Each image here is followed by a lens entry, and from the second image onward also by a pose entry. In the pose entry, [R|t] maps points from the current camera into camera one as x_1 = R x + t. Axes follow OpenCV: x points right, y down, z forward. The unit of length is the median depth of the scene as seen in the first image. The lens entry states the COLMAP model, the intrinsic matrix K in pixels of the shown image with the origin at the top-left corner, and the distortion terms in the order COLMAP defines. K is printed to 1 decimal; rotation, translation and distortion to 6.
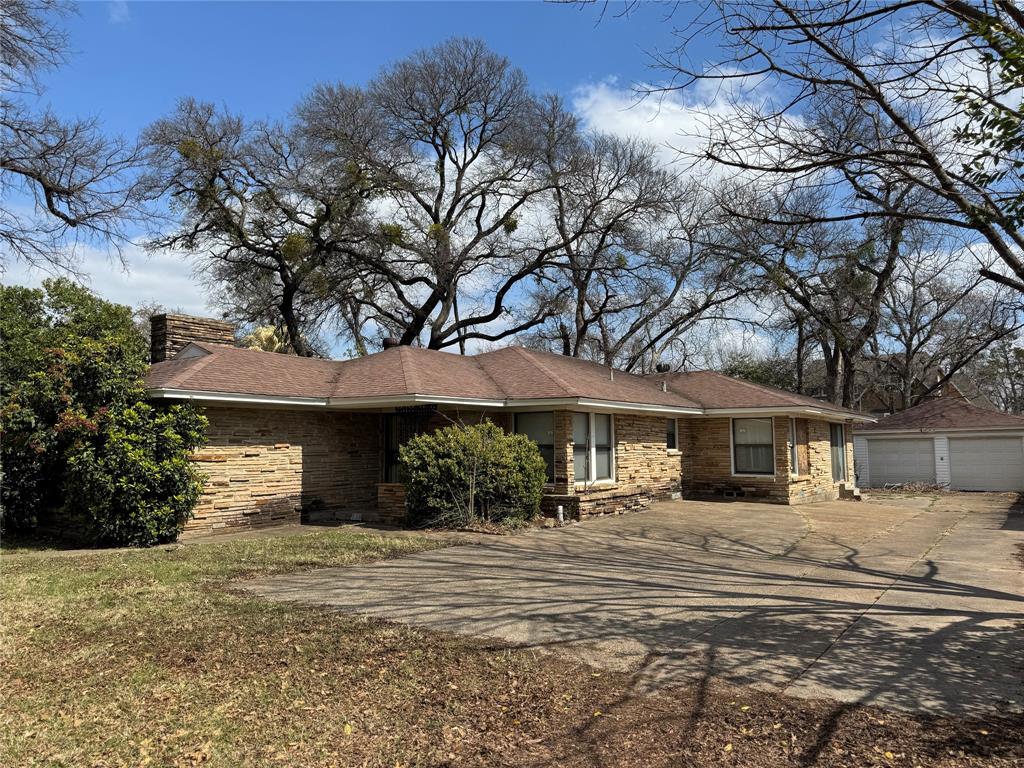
lens RADIAL K [[701.5, 0, 512.0], [0, 701.5, 384.0], [0, 0, 1]] dist [0.046027, -0.002673]
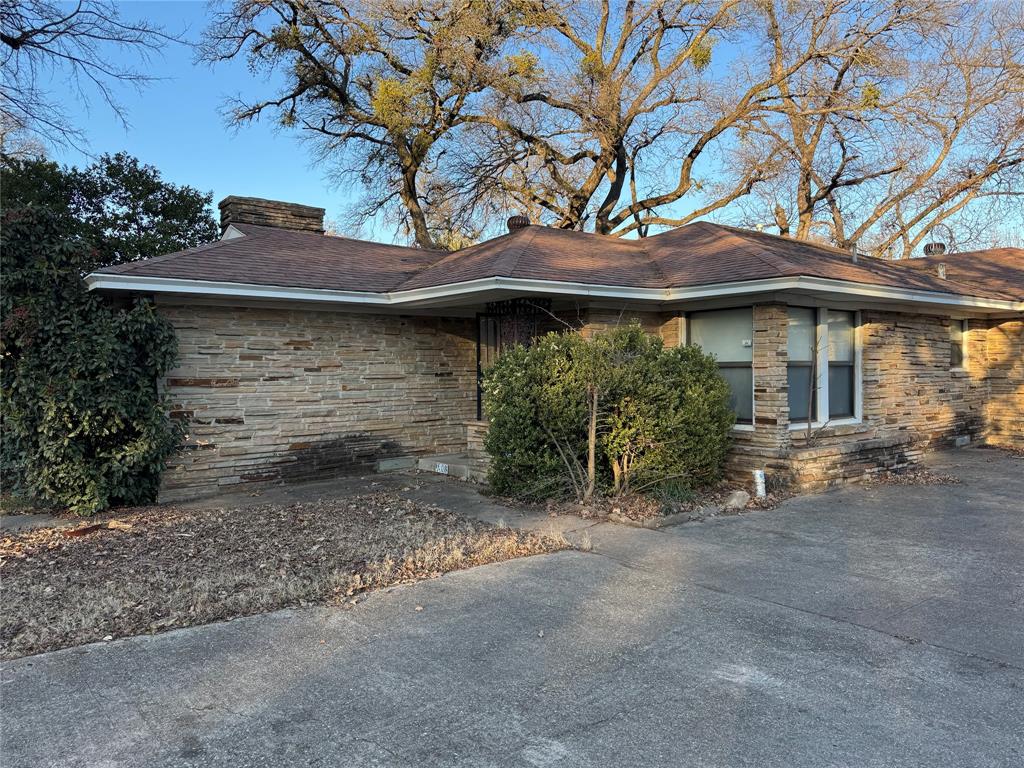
lens RADIAL K [[701.5, 0, 512.0], [0, 701.5, 384.0], [0, 0, 1]] dist [0.046027, -0.002673]
pose [[0.958174, 0.004301, -0.286156, 0.034240], [0.028341, 0.993546, 0.109832, 0.032251], [0.284781, -0.113348, 0.951868, 0.352869]]
